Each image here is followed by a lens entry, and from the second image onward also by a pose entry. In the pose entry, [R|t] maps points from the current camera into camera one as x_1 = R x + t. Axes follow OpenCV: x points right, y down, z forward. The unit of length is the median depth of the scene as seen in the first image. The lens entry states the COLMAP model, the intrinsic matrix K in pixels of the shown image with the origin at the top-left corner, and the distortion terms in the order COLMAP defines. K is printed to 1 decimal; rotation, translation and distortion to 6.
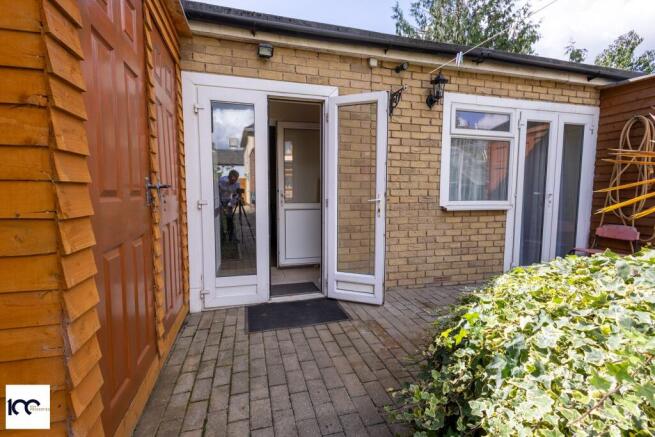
lens RADIAL K [[301.3, 0, 328.4], [0, 301.3, 218.0], [0, 0, 1]] dist [0.014866, 0.000064]
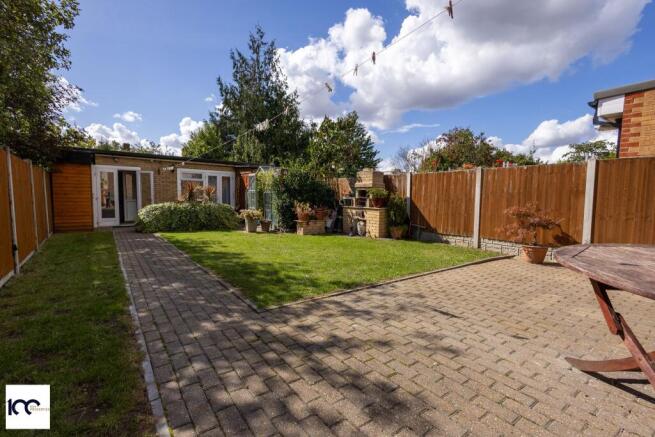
lens RADIAL K [[301.3, 0, 328.4], [0, 301.3, 218.0], [0, 0, 1]] dist [0.014866, 0.000064]
pose [[0.930367, -0.019046, 0.366134, 0.752580], [0.021975, 0.999751, -0.003834, 0.236130], [-0.365970, 0.011613, 0.930554, -3.092416]]
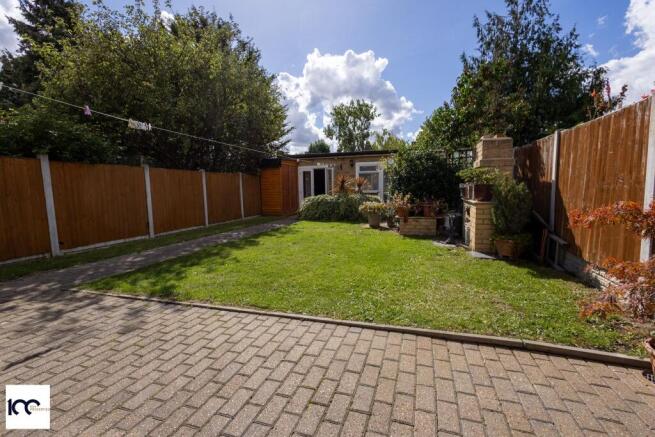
lens RADIAL K [[309.4, 0, 327.3], [0, 309.4, 217.8], [0, 0, 1]] dist [0.010548, 0.000119]
pose [[0.839835, 0.031036, -0.541953, 2.306555], [-0.024058, 0.999511, 0.019957, 0.215846], [0.542308, -0.003722, 0.840172, -2.561723]]
